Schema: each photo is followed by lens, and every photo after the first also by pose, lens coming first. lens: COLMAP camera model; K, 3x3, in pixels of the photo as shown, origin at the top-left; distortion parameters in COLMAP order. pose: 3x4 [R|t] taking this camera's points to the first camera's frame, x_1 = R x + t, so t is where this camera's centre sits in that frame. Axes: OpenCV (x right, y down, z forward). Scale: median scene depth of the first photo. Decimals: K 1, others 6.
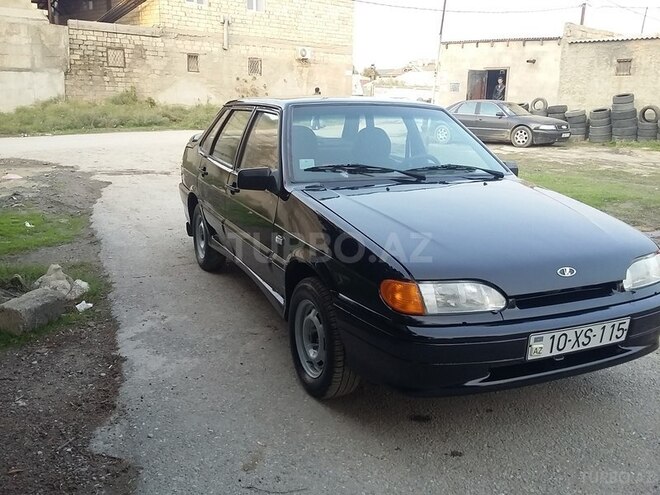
lens RADIAL K [[610.8, 0, 341.6], [0, 610.8, 247.3], [0, 0, 1]] dist [0.102155, -0.214856]
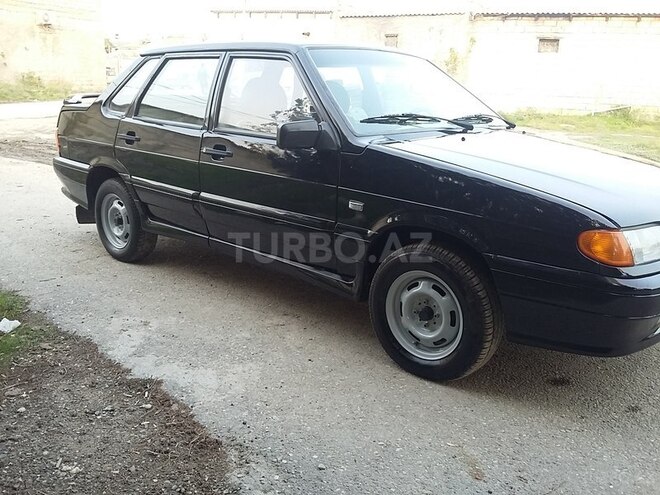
lens RADIAL K [[610.8, 0, 341.6], [0, 610.8, 247.3], [0, 0, 1]] dist [0.102155, -0.214856]
pose [[0.918595, -0.101412, 0.381968, -0.355757], [0.087606, 0.994722, 0.053415, -0.001008], [-0.385369, -0.015604, 0.922631, 0.192004]]
